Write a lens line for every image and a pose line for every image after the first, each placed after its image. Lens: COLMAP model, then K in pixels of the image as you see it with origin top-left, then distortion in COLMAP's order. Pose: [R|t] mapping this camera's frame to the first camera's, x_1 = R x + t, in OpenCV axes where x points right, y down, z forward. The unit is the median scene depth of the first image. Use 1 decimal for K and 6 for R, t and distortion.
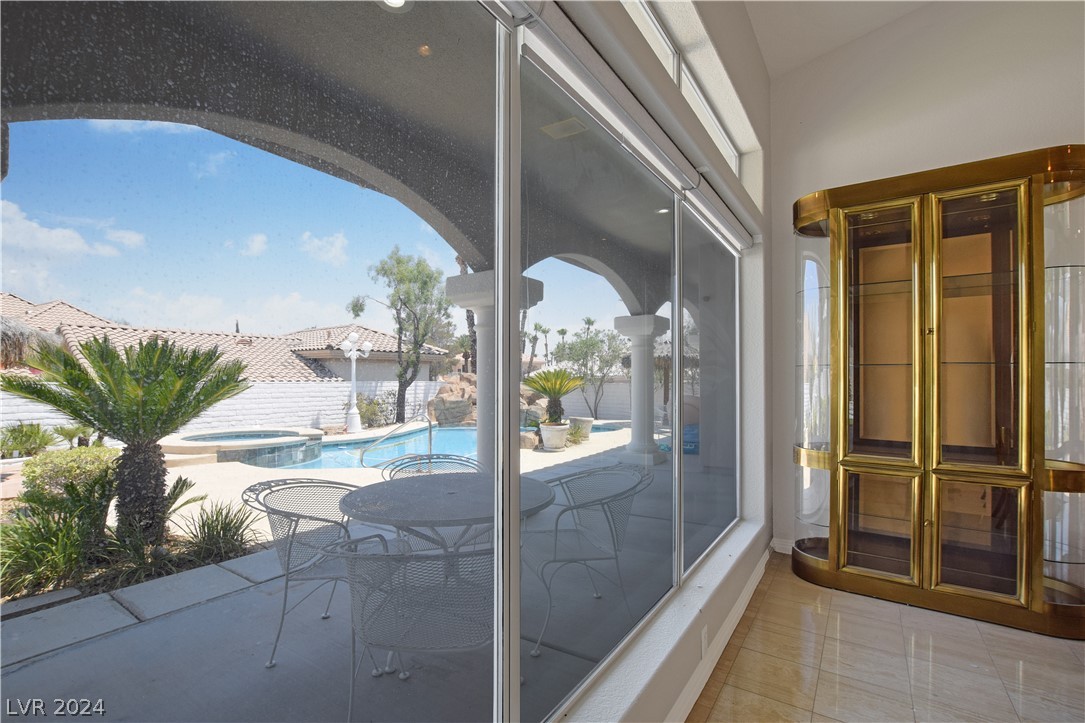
lens RADIAL K [[498.2, 0, 539.4], [0, 498.2, 373.3], [0, 0, 1]] dist [-0.028491, 0.000808]
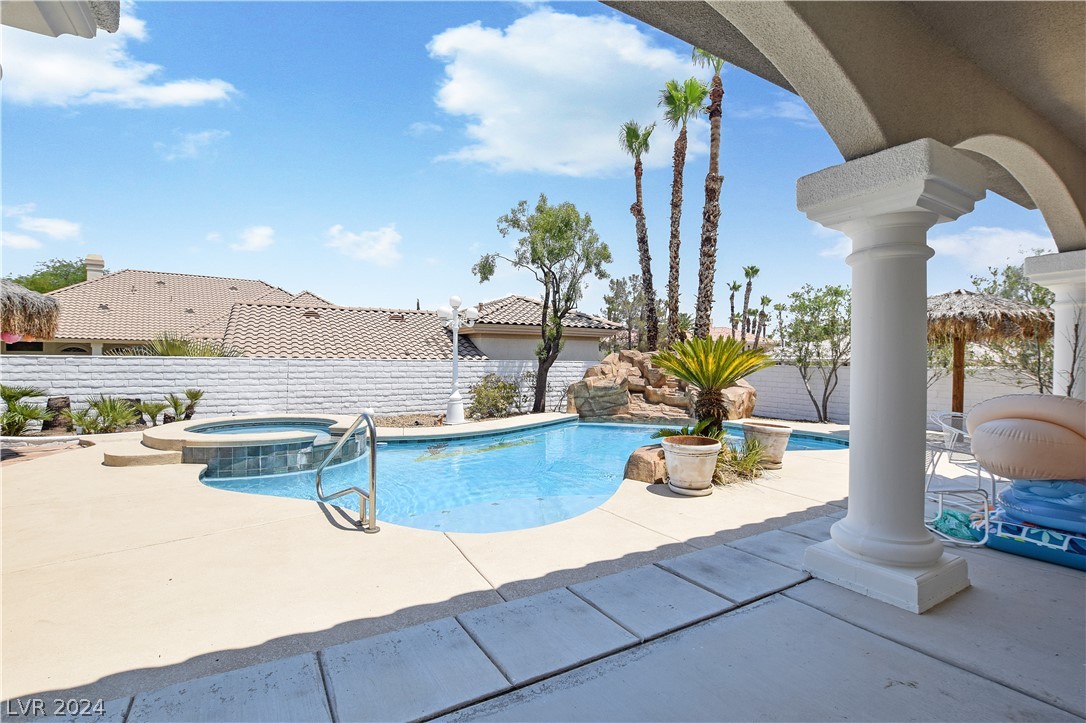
lens RADIAL K [[498.6, 0, 539.9], [0, 498.6, 373.3], [0, 0, 1]] dist [-0.028491, 0.000808]
pose [[0.900894, 0.018653, -0.433639, 0.066779], [-0.004334, 0.999413, 0.033987, 0.010260], [0.434018, -0.028739, 0.900446, 0.285956]]
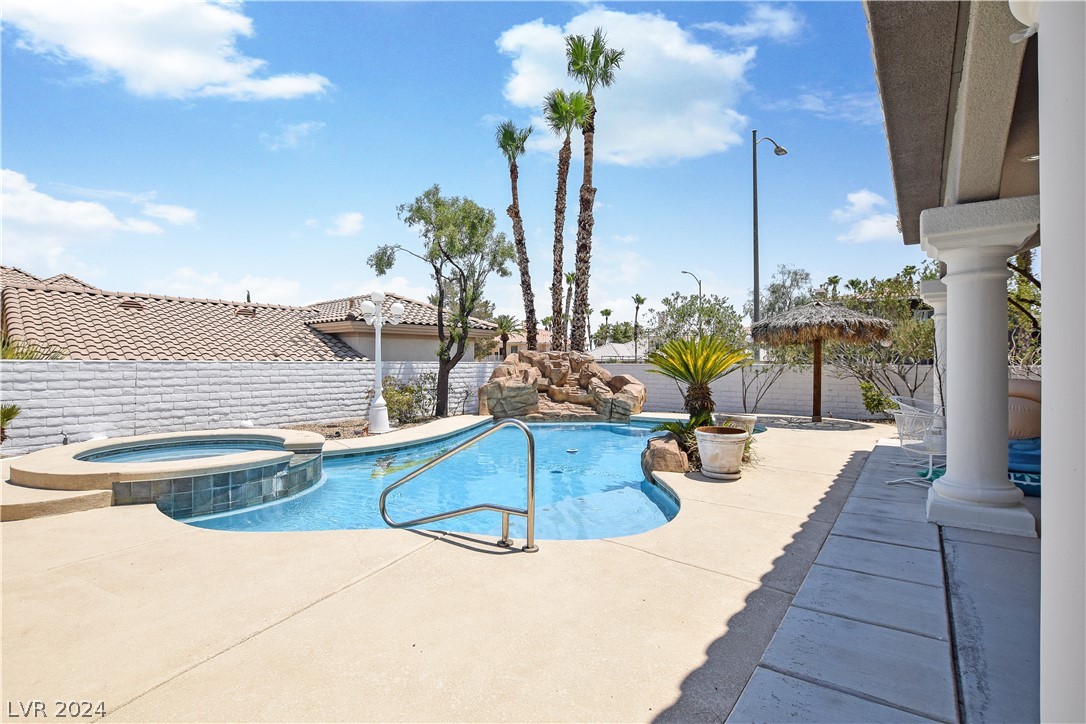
lens RADIAL K [[505.1, 0, 540.9], [0, 505.1, 372.2], [0, 0, 1]] dist [-0.030292, 0.000177]
pose [[0.997956, 0.000460, -0.063907, -0.082855], [0.001319, 0.999613, 0.027778, 0.012373], [0.063896, -0.027806, 0.997569, 0.251988]]
